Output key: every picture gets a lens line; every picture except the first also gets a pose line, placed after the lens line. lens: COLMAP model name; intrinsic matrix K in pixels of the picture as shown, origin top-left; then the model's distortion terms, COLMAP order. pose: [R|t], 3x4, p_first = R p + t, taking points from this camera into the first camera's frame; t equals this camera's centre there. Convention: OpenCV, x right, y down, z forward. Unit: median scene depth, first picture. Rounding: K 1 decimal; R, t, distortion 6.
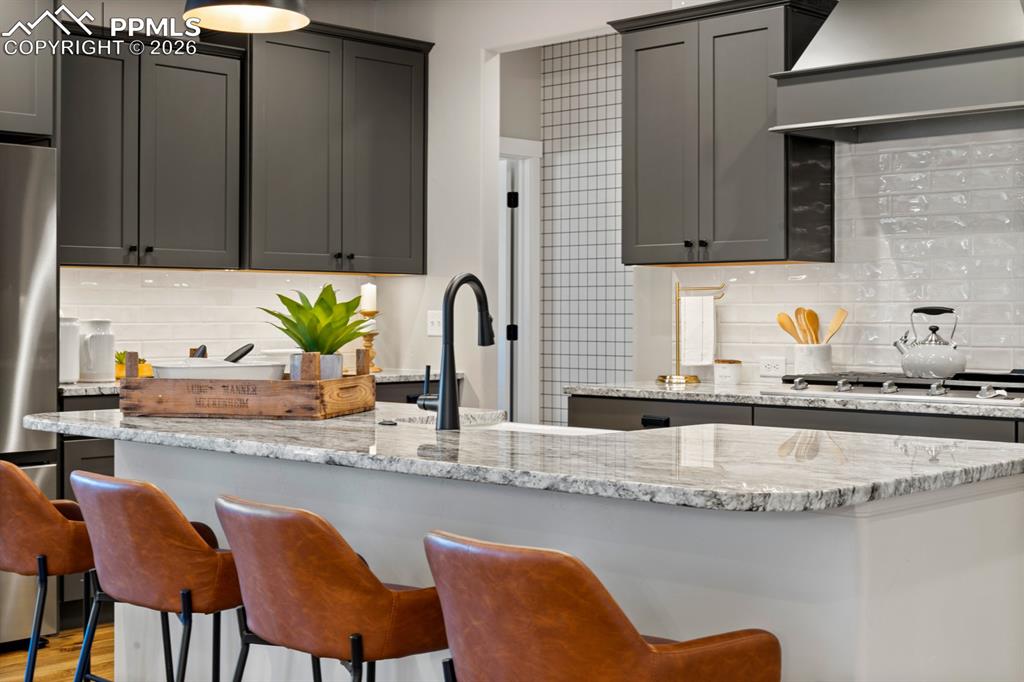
lens RADIAL K [[1431.7, 0, 512.0], [0, 1431.7, 341.0], [0, 0, 1]] dist [0.024435, 0.029800]
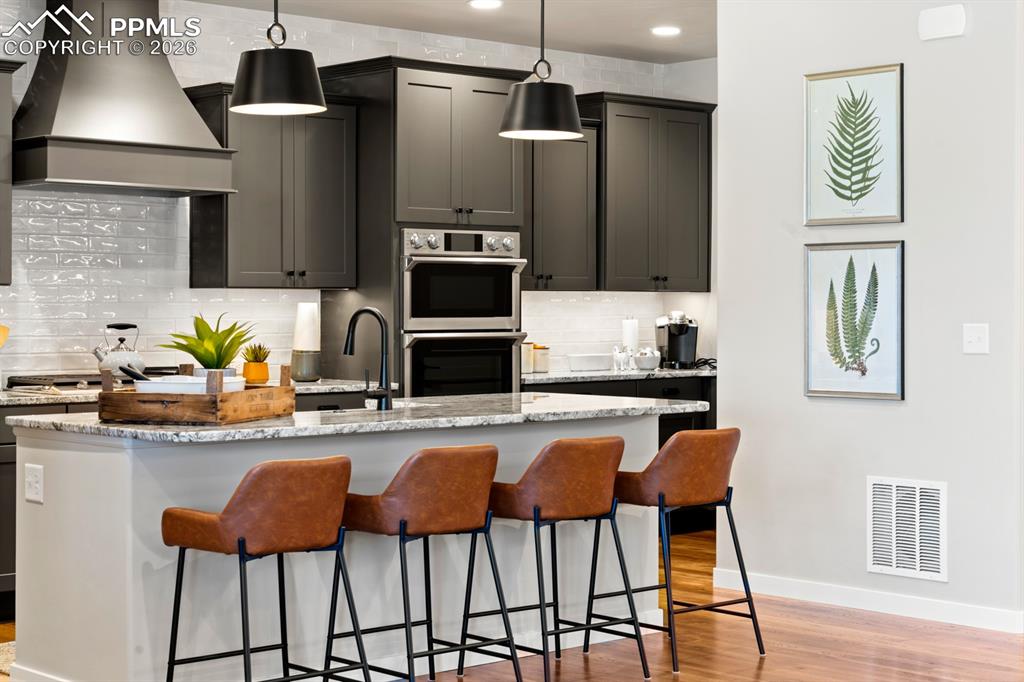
lens RADIAL K [[1766.1, 0, 512.0], [0, 1766.1, 341.0], [0, 0, 1]] dist [-0.011732, -0.155828]
pose [[0.051893, -0.019671, 0.998459, -1.661376], [0.019924, 0.999627, 0.018658, -0.038075], [-0.998454, 0.018925, 0.052266, 0.668145]]
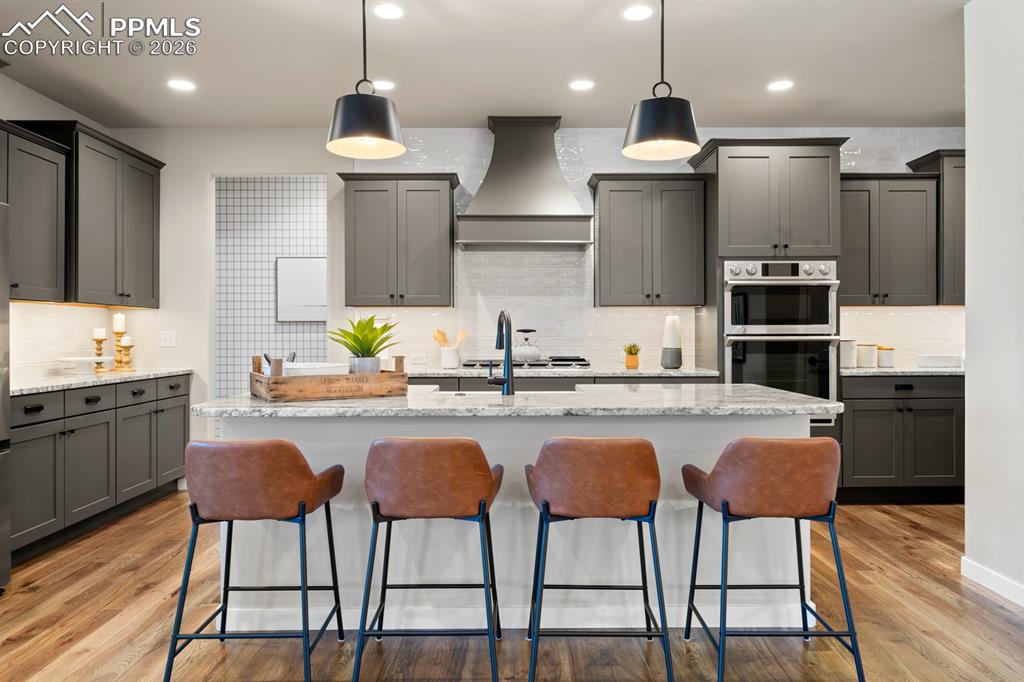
lens RADIAL K [[694.9, 0, 512.0], [0, 694.9, 341.0], [0, 0, 1]] dist [-0.000770, -0.000868]
pose [[0.707784, -0.010496, 0.706351, -0.582979], [0.016517, 0.999862, -0.001692, -0.004925], [-0.706236, 0.012864, 0.707860, 0.320150]]
